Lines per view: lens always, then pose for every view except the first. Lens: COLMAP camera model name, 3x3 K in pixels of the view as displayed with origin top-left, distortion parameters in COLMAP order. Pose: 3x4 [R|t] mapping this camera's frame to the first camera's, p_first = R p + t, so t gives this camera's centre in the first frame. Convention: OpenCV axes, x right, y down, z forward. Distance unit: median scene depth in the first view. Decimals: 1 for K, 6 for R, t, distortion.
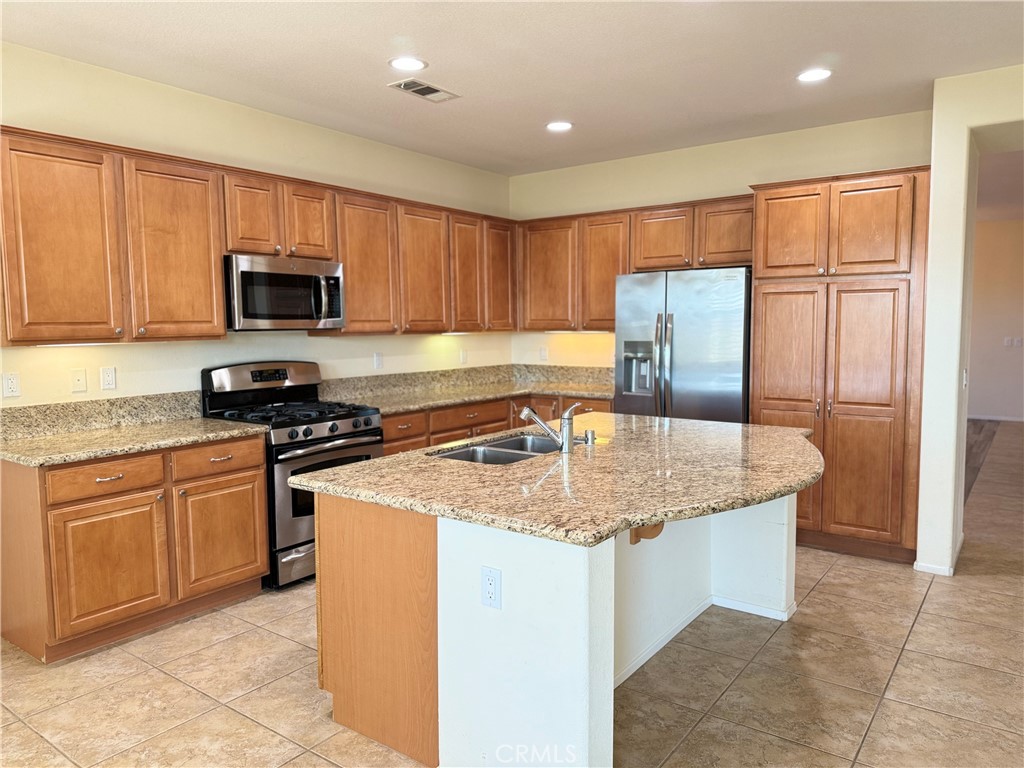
lens RADIAL K [[711.2, 0, 512.0], [0, 711.2, 384.0], [0, 0, 1]] dist [0.003499, -0.048743]
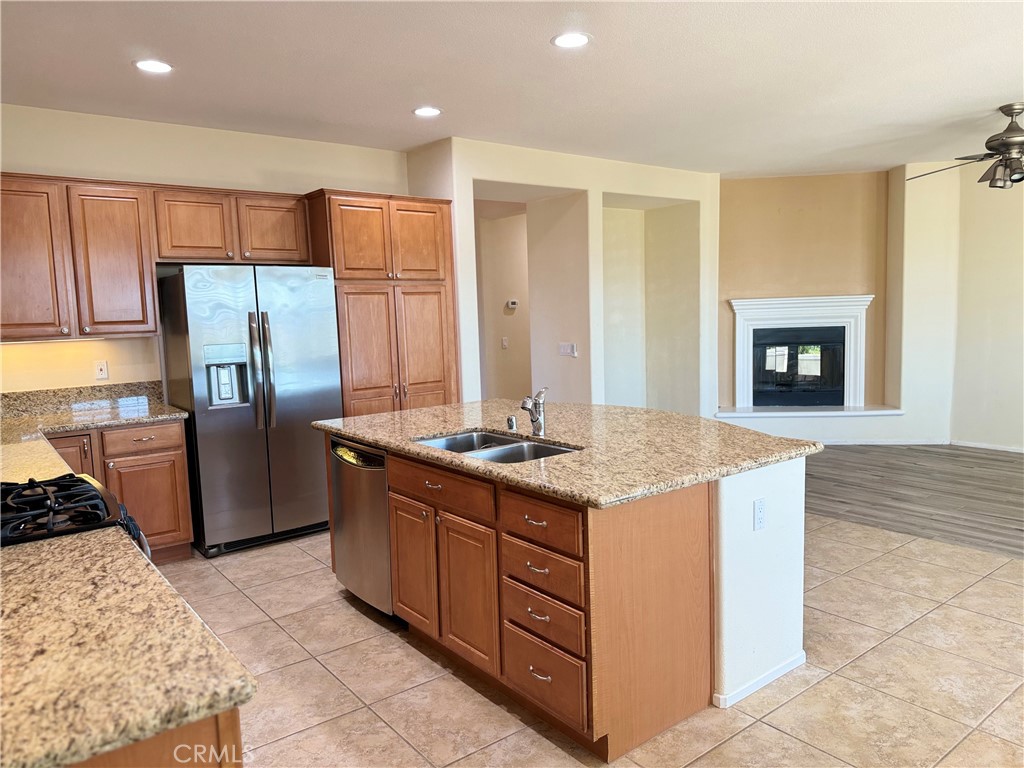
lens RADIAL K [[711.2, 0, 512.0], [0, 711.2, 384.0], [0, 0, 1]] dist [0.003499, -0.048743]
pose [[0.270872, -0.092329, 0.958177, -0.623658], [0.102715, 0.992479, 0.066597, -0.037243], [-0.957120, 0.080380, 0.278319, 0.478751]]
